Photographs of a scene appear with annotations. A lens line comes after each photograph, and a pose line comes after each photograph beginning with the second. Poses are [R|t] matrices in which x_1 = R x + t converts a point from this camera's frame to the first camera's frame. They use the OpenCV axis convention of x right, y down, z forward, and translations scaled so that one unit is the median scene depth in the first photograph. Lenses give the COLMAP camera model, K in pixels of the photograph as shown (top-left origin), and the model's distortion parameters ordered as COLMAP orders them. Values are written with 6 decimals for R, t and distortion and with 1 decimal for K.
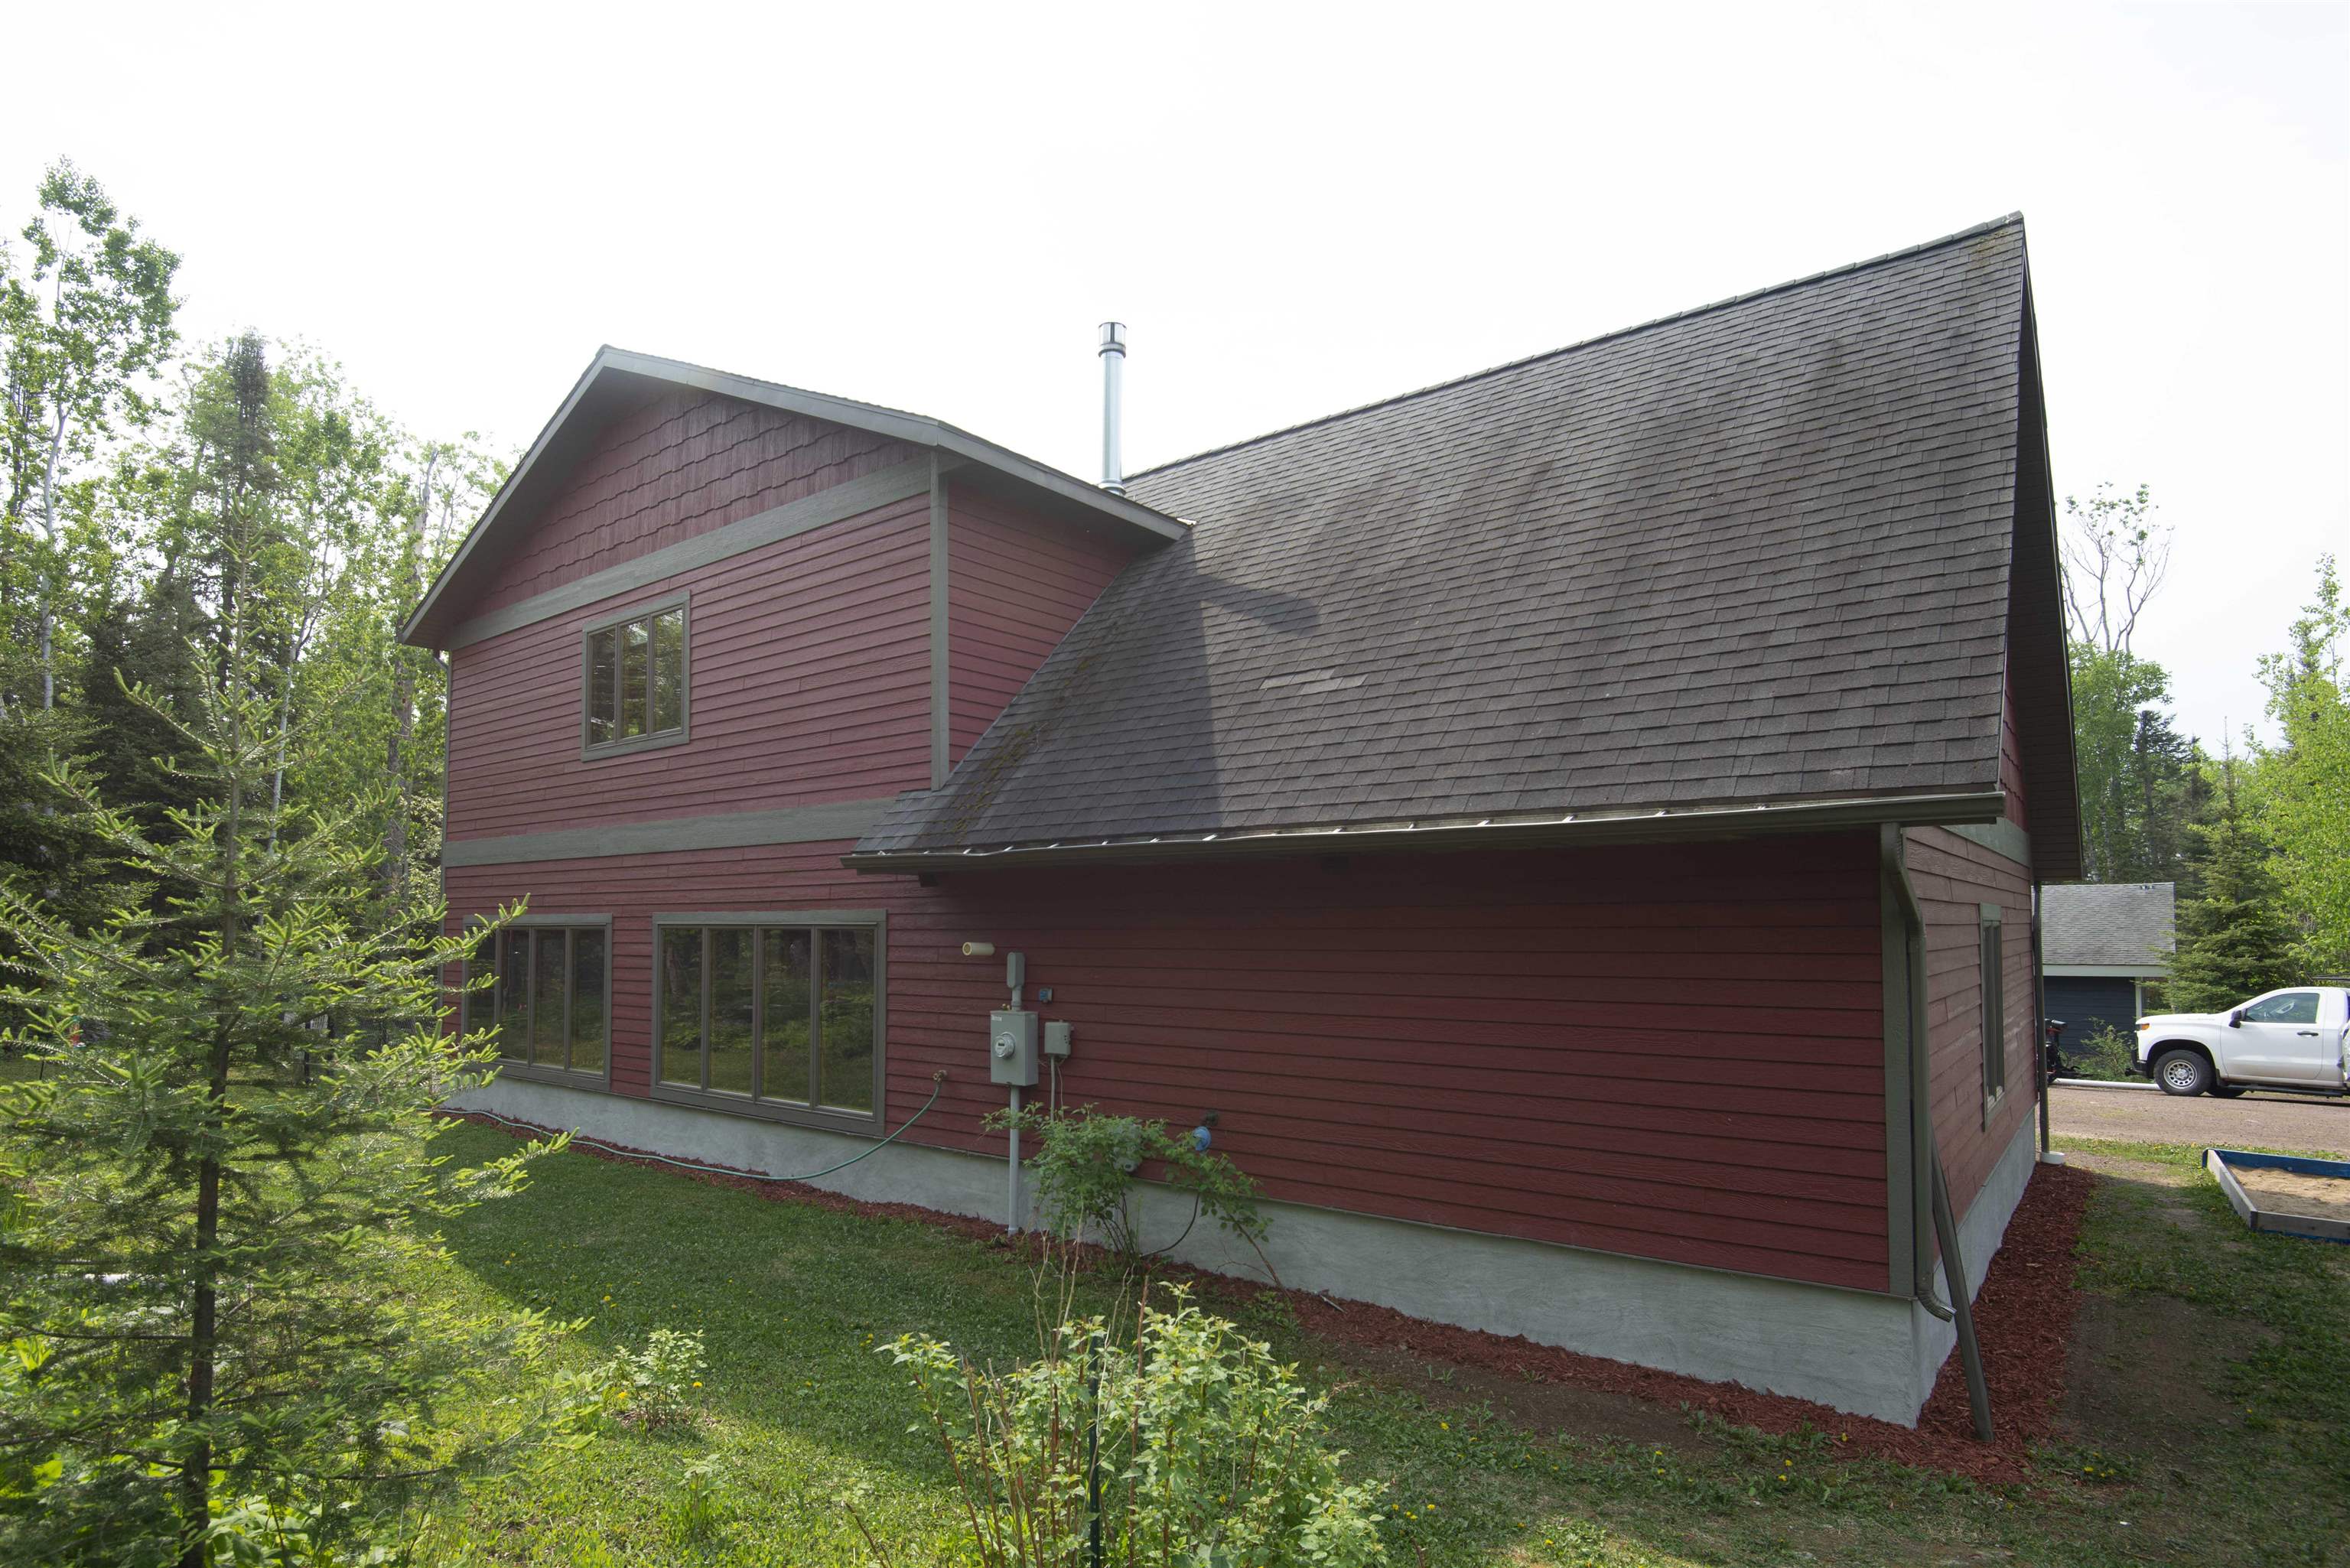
lens RADIAL K [[1254.2, 0, 1143.8], [0, 1254.2, 871.9], [0, 0, 1]] dist [-0.018783, -0.016129]
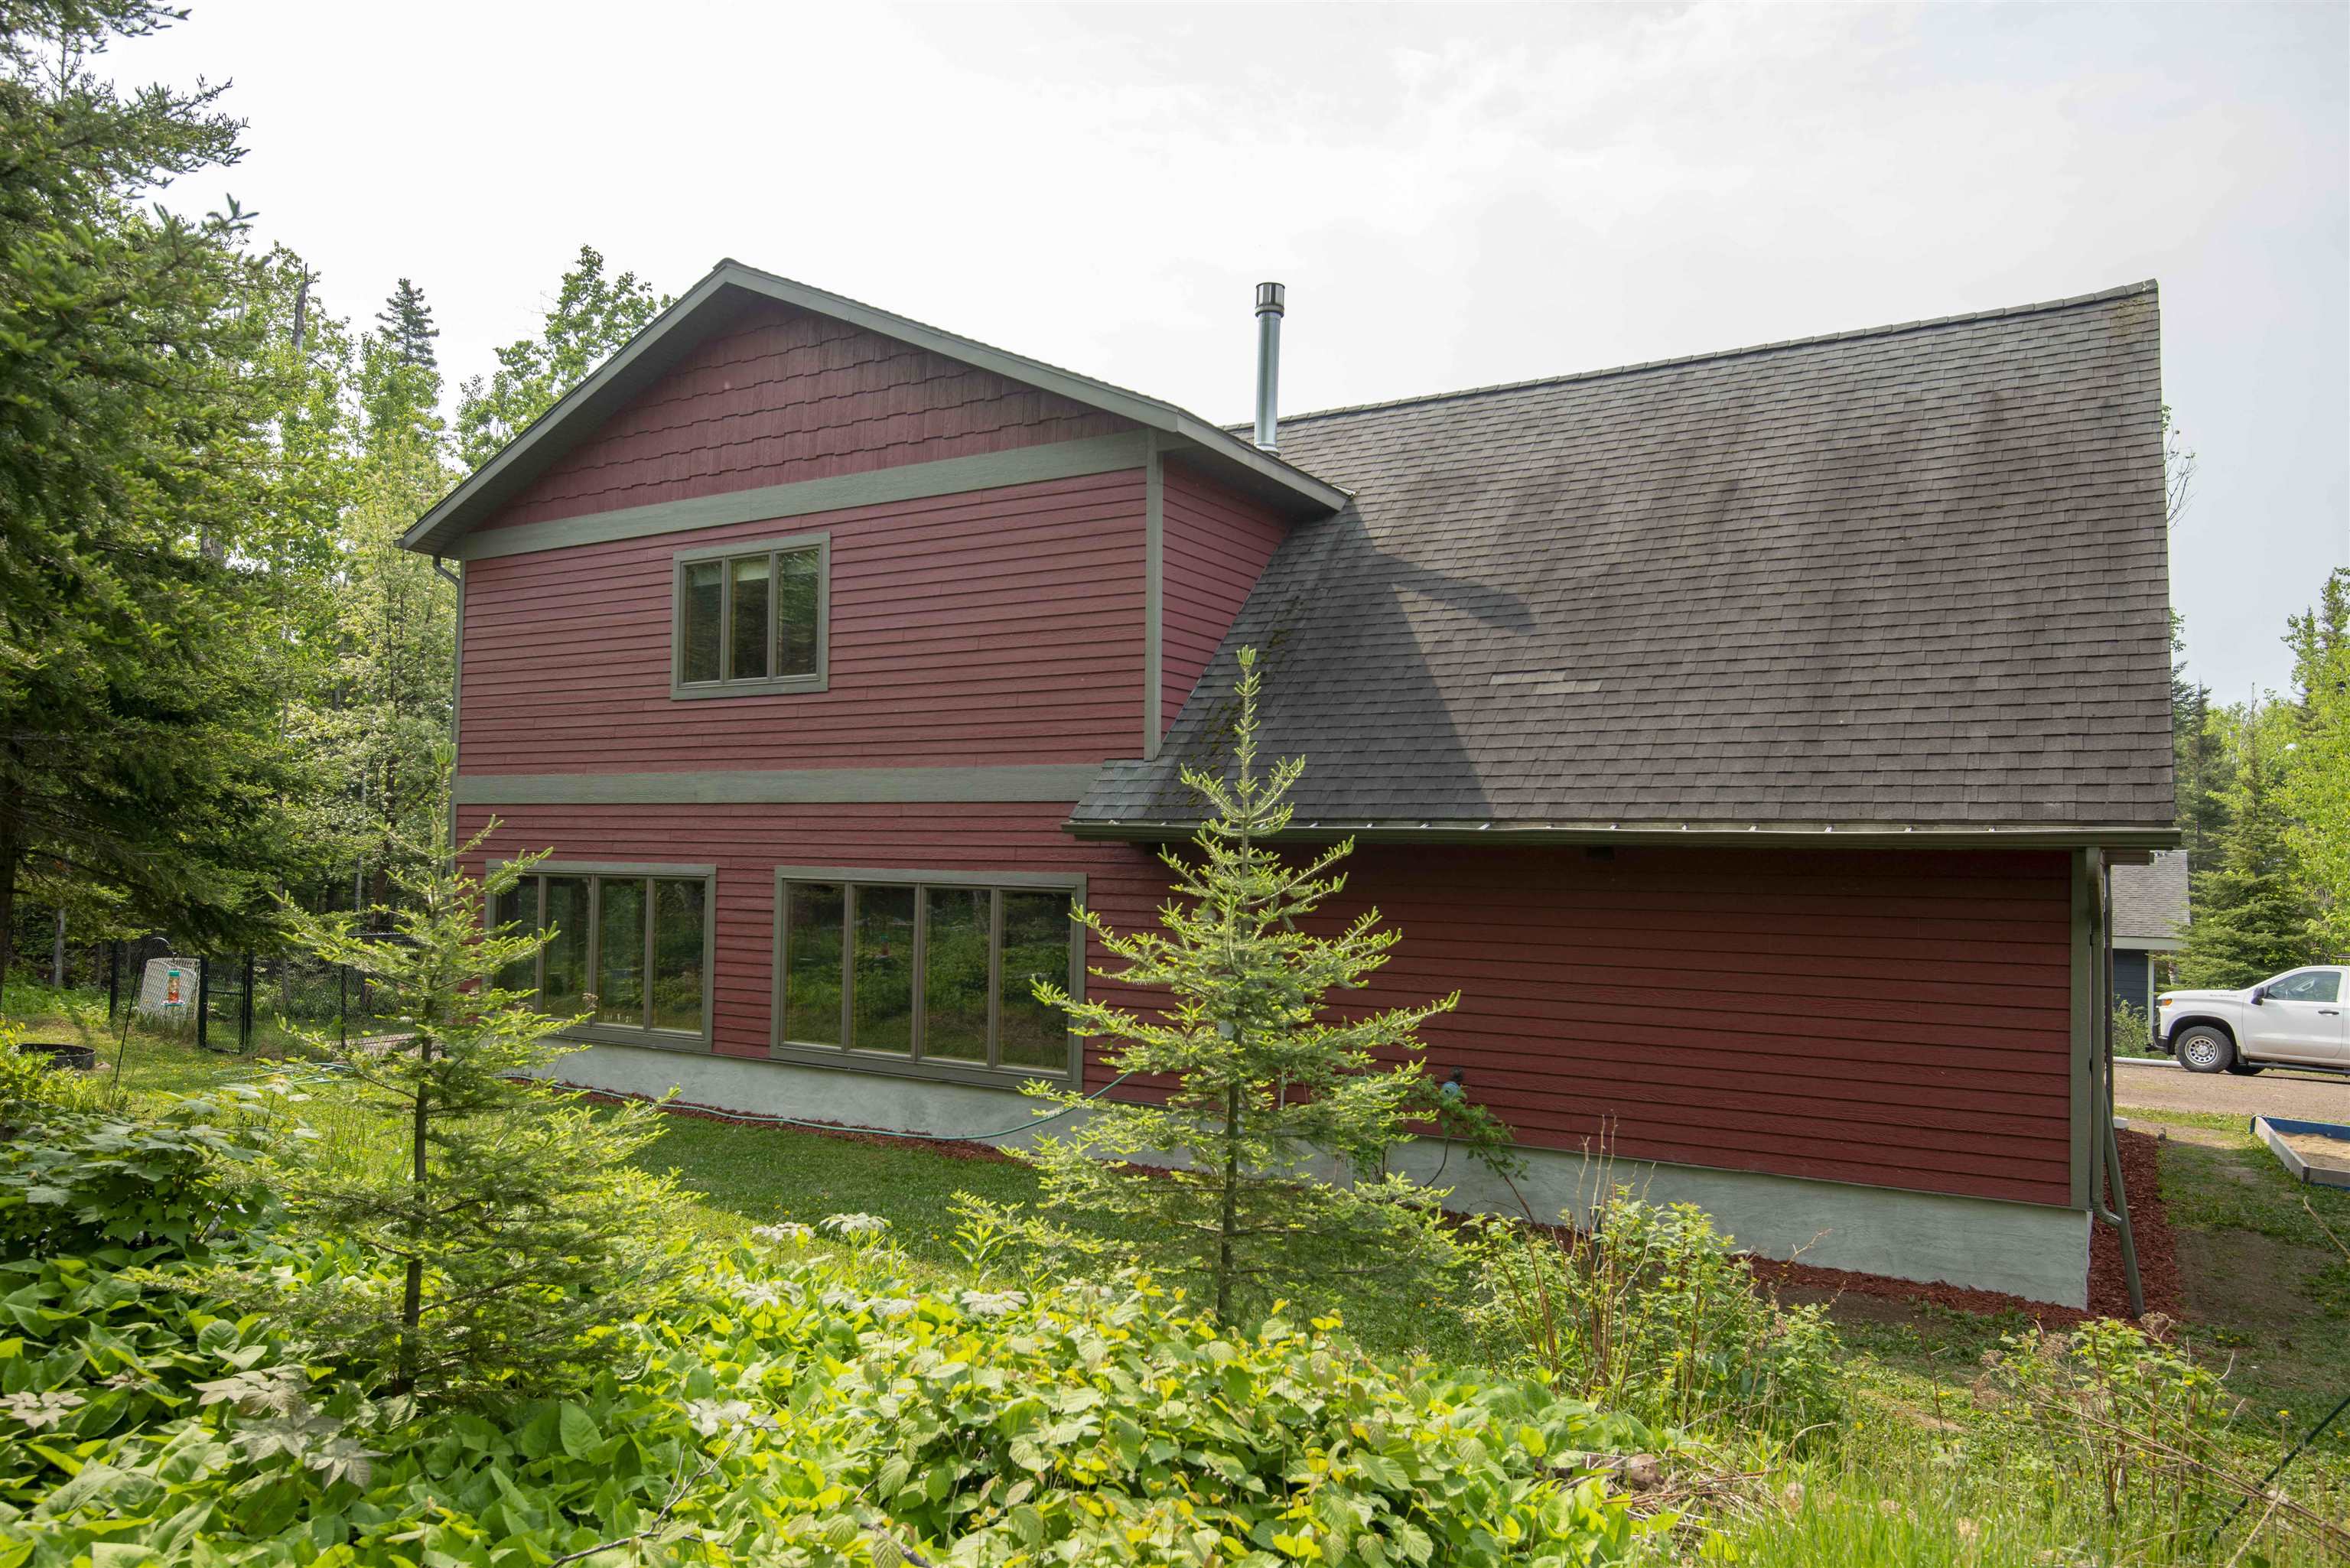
lens RADIAL K [[1543.1, 0, 1173.5], [0, 1543.1, 825.1], [0, 0, 1]] dist [-0.005225, -0.002194]
pose [[0.991392, 0.024793, 0.128558, -0.306539], [-0.027206, 0.999485, 0.017045, -0.033753], [-0.128069, -0.020396, 0.991555, -0.263151]]
